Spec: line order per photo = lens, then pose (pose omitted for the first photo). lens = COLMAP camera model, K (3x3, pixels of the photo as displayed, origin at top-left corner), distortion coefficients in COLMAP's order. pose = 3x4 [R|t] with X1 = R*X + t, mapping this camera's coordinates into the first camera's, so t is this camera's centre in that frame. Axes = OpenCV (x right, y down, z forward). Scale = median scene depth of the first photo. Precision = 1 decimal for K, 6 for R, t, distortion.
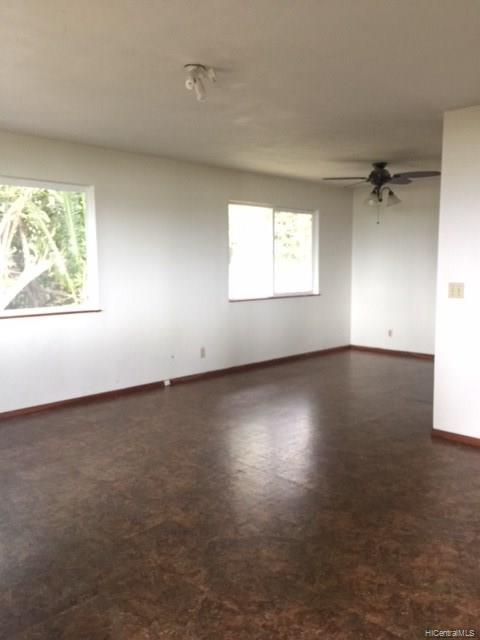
lens RADIAL K [[537.6, 0, 240.0], [0, 537.6, 320.0], [0, 0, 1]] dist [0.074092, -0.115845]
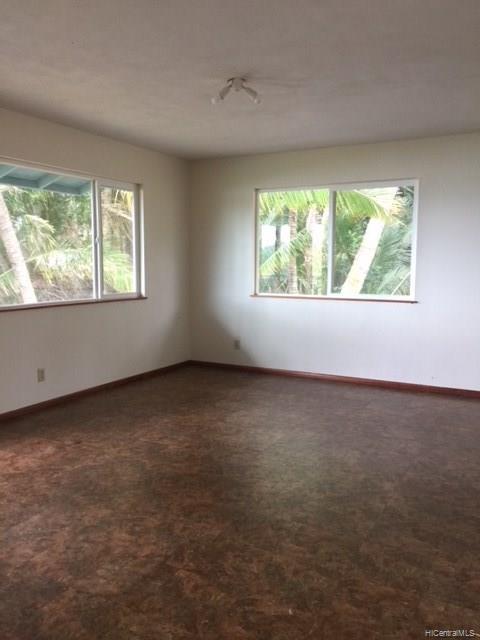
lens RADIAL K [[537.6, 0, 240.0], [0, 537.6, 320.0], [0, 0, 1]] dist [0.074092, -0.115845]
pose [[0.304631, 0.113876, -0.945639, 1.308746], [-0.112281, 0.990198, 0.083071, -0.067612], [0.945829, 0.080871, 0.314431, 0.850745]]
